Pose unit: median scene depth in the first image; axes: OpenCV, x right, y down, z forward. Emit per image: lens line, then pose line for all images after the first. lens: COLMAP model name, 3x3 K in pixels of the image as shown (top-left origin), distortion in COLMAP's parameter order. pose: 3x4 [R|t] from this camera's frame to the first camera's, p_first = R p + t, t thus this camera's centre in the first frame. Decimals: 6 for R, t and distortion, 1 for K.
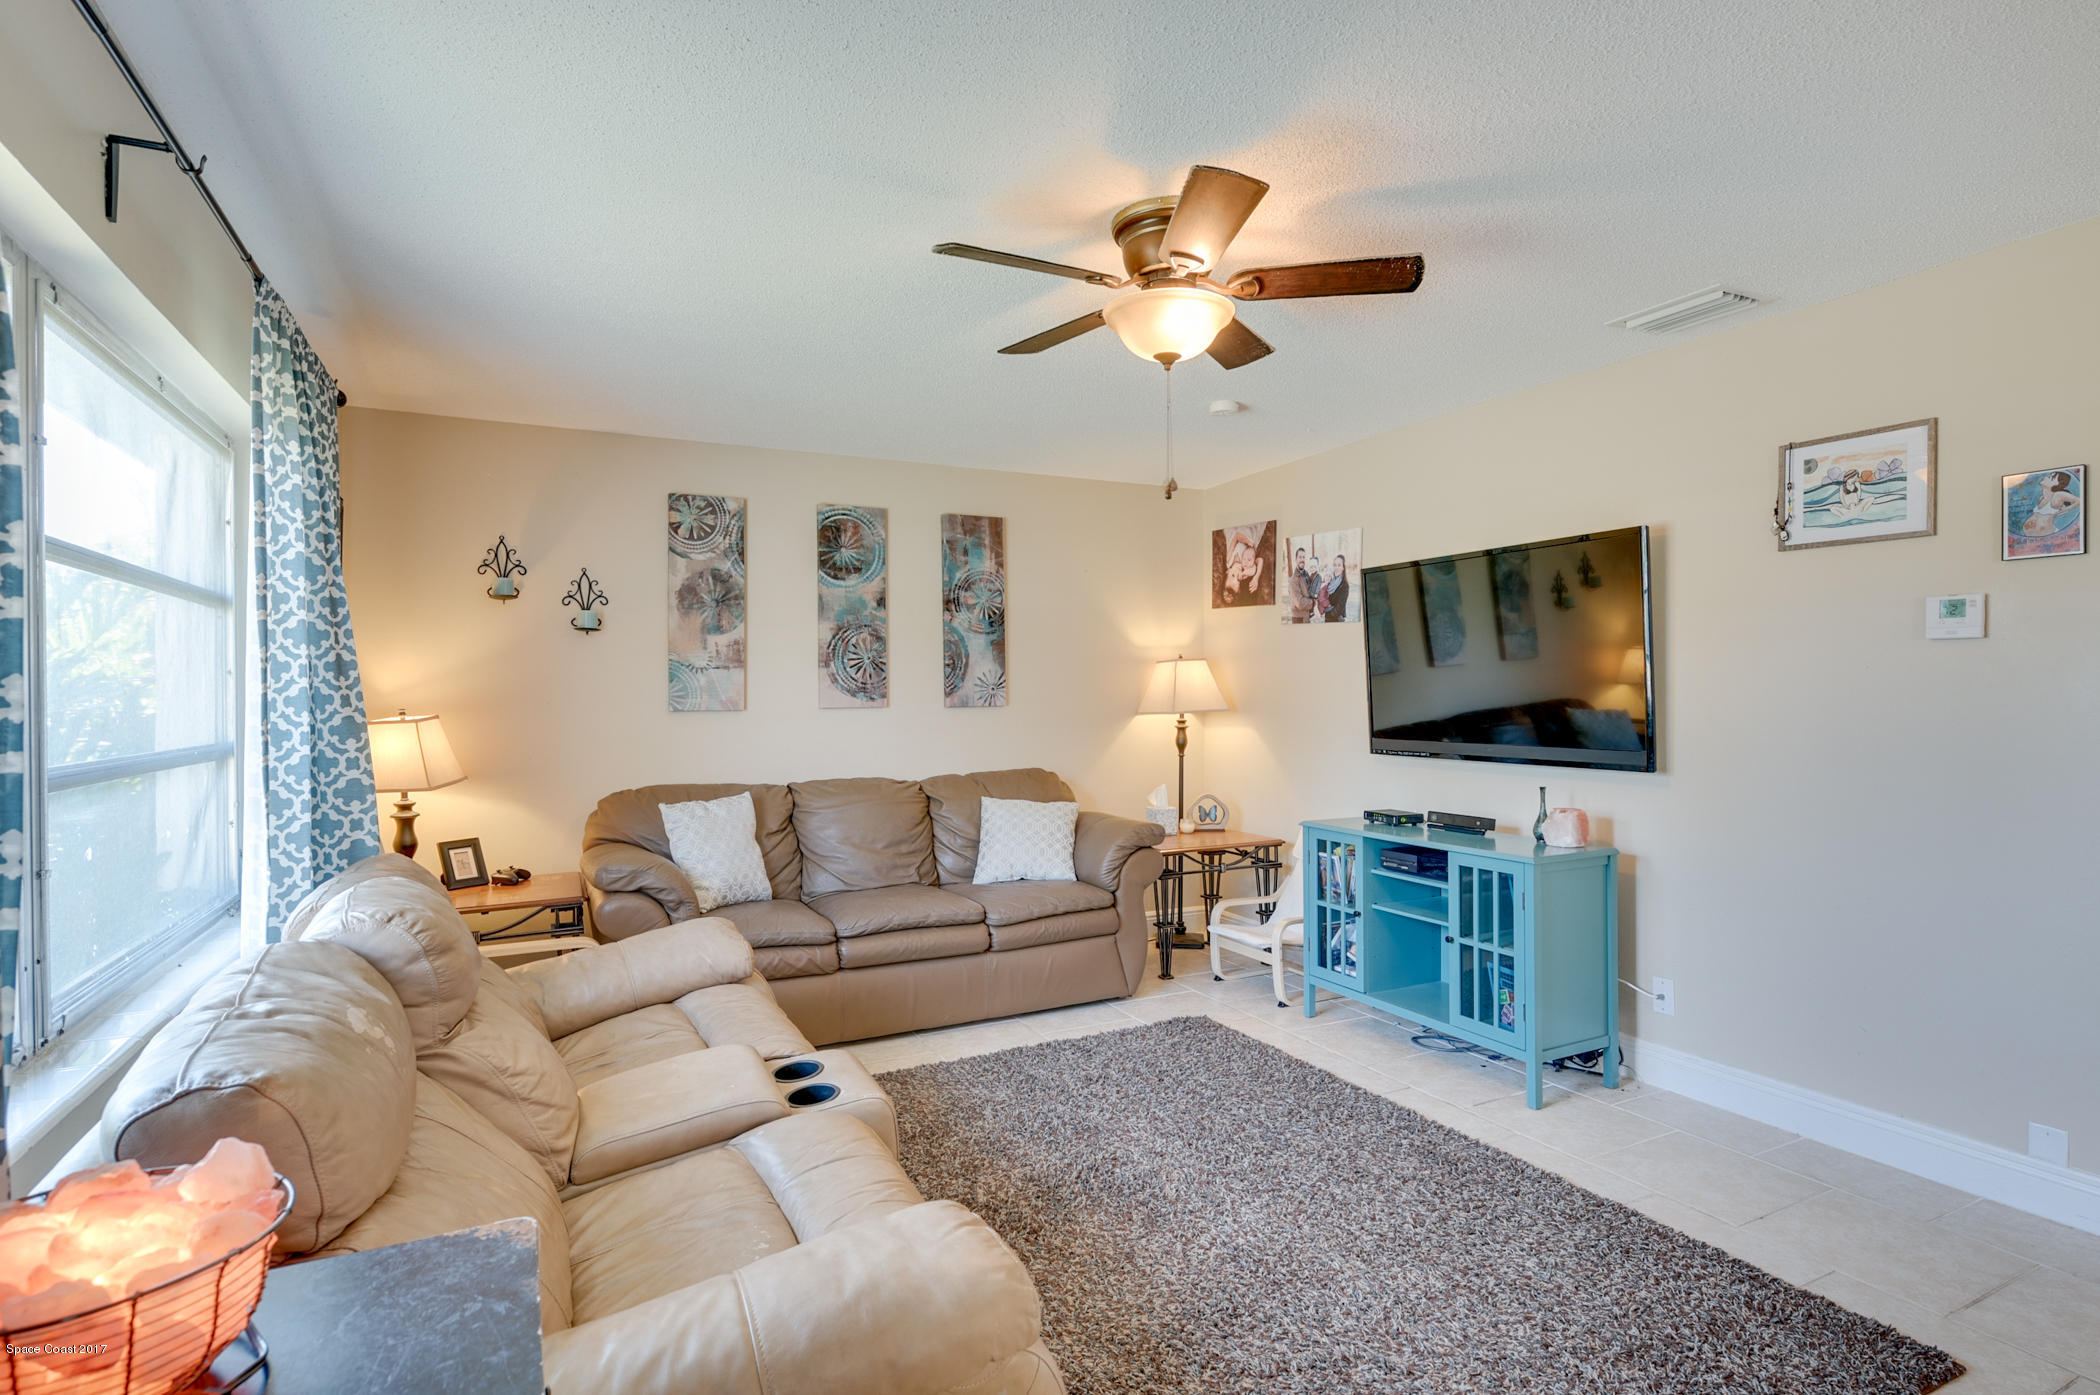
lens RADIAL K [[1055.9, 0, 1063.1], [0, 1055.9, 702.3], [0, 0, 1]] dist [-0.003843, -0.004740]
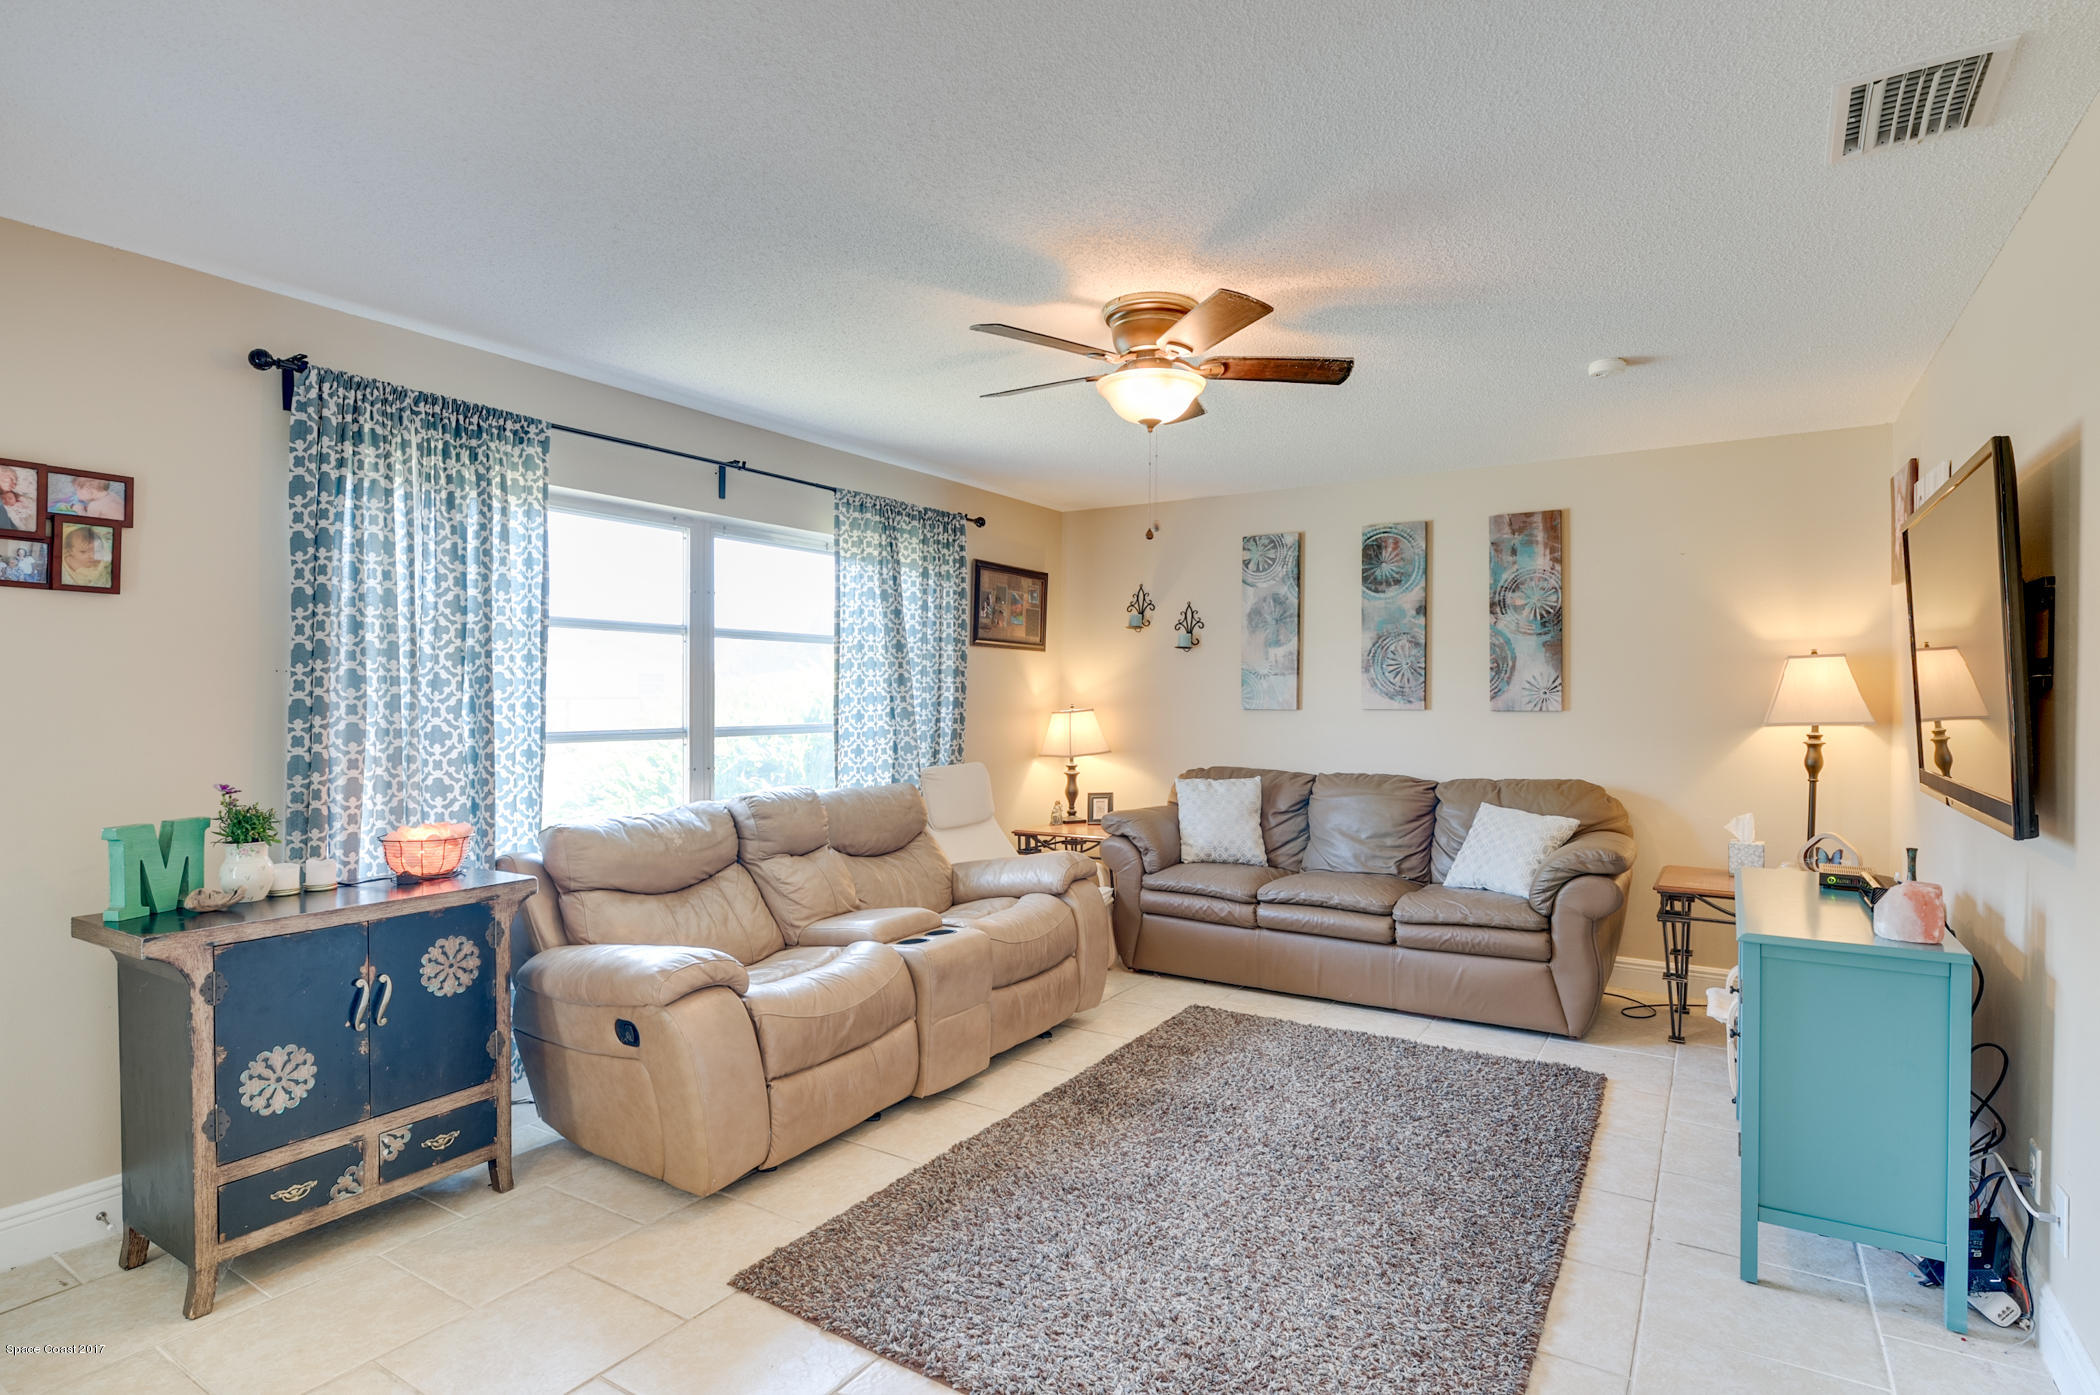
lens RADIAL K [[1055.9, 0, 1054.7], [0, 1055.9, 702.2], [0, 0, 1]] dist [-0.003843, -0.004740]
pose [[0.507997, 0.013581, -0.861252, 0.655862], [-0.011418, 0.999894, 0.009032, -0.009907], [0.861283, 0.005246, 0.508098, 0.177821]]
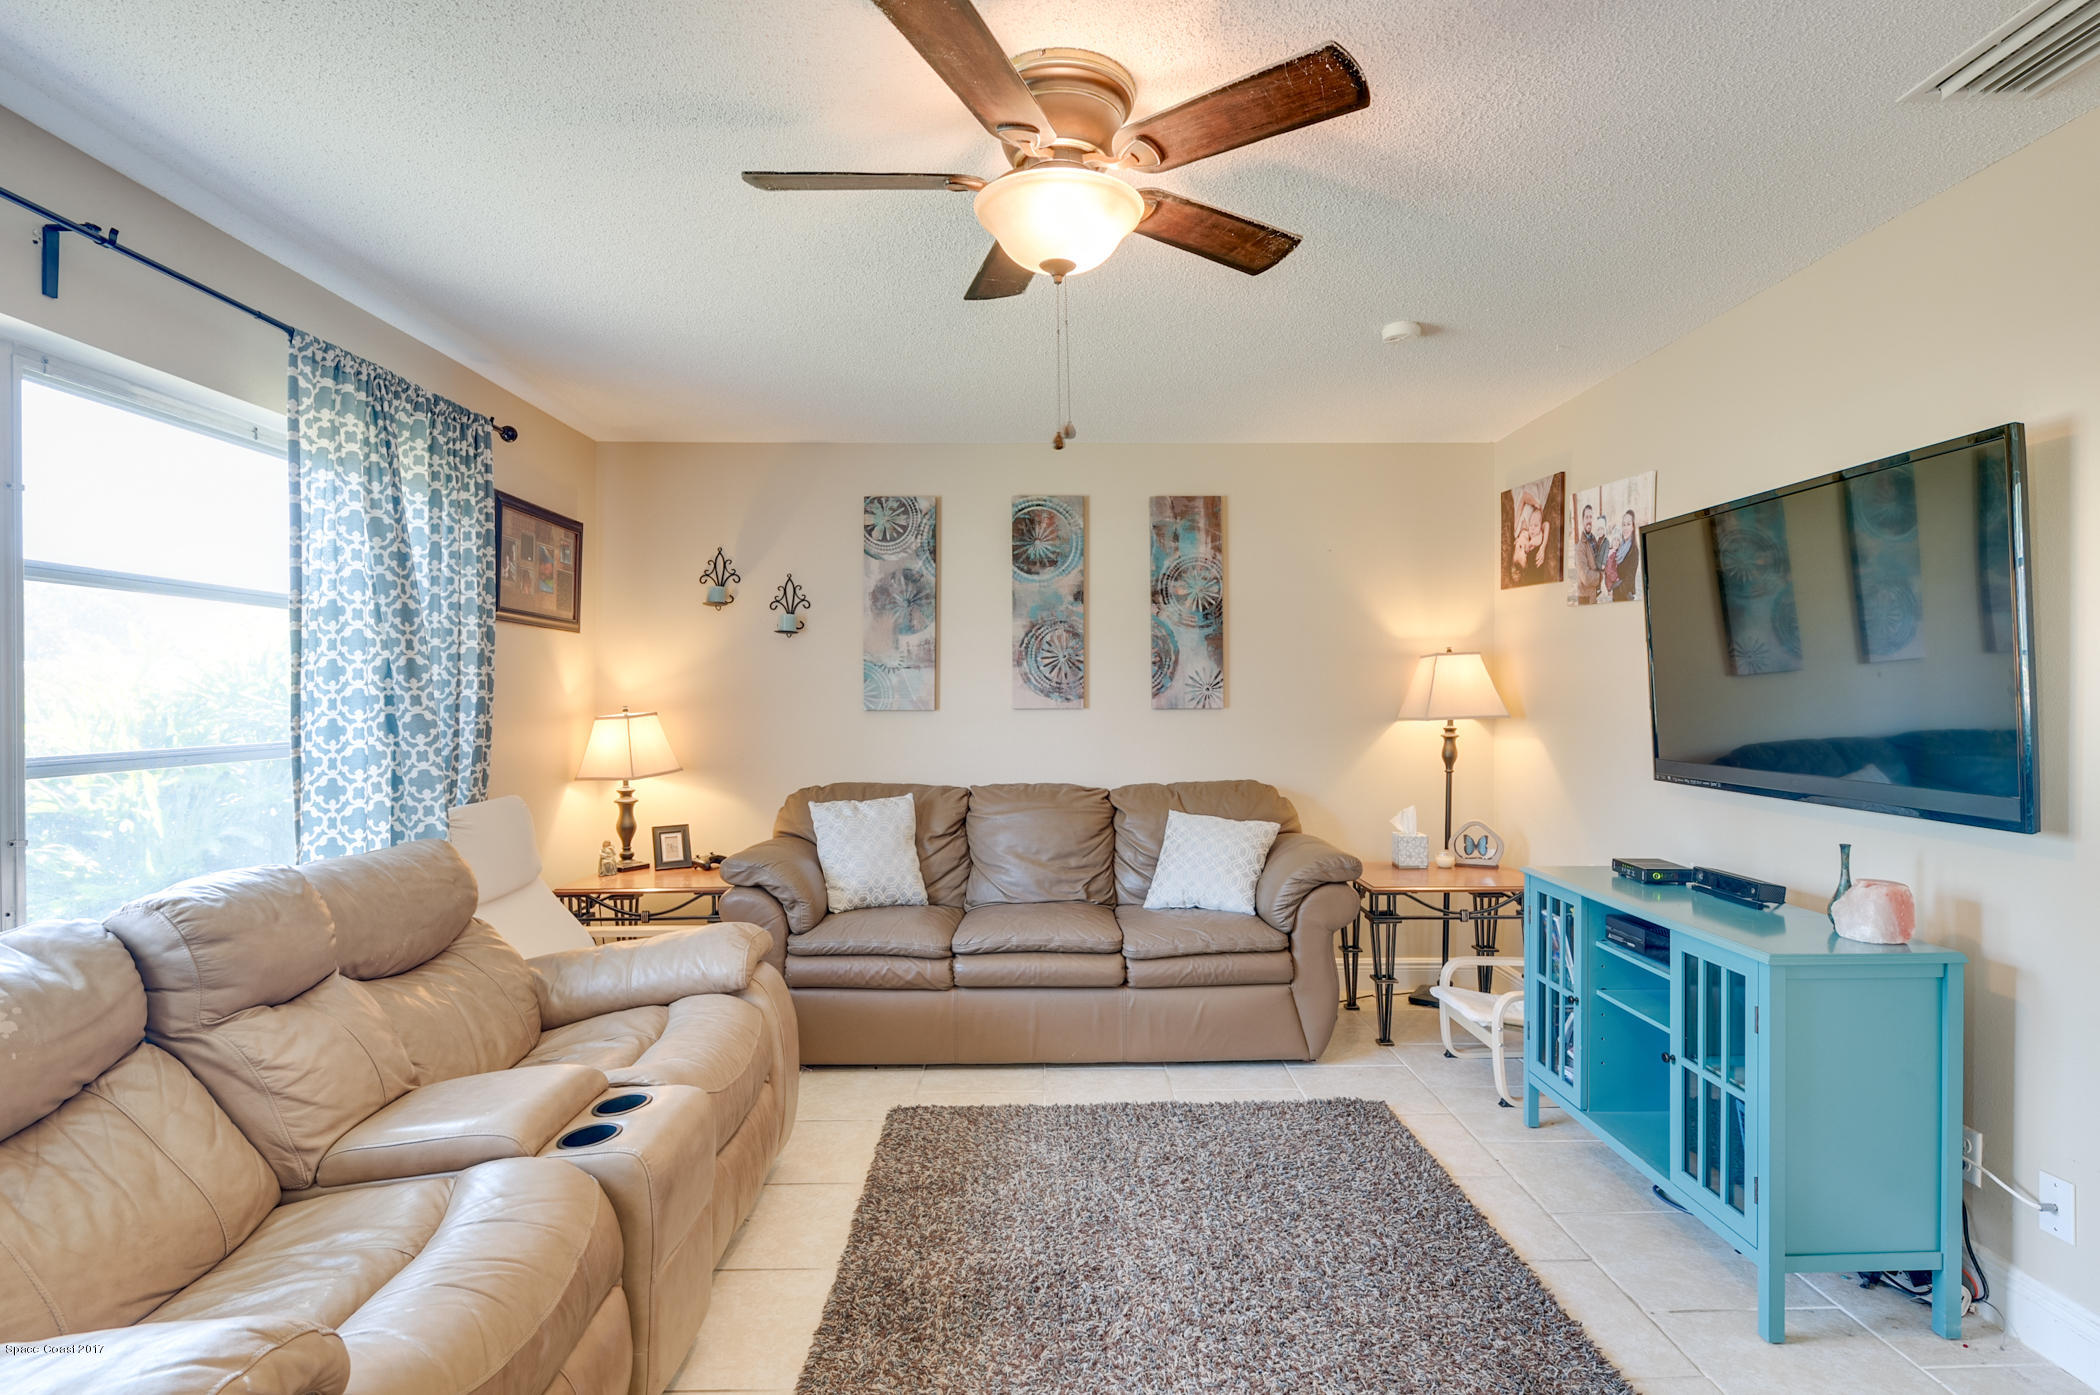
lens RADIAL K [[1055.9, 0, 1059.9], [0, 1055.9, 702.8], [0, 0, 1]] dist [-0.003843, -0.004740]
pose [[0.897362, 0.008355, -0.441216, 0.268837], [-0.007055, 0.999965, 0.004588, -0.005532], [0.441239, -0.001004, 0.897389, 0.182591]]
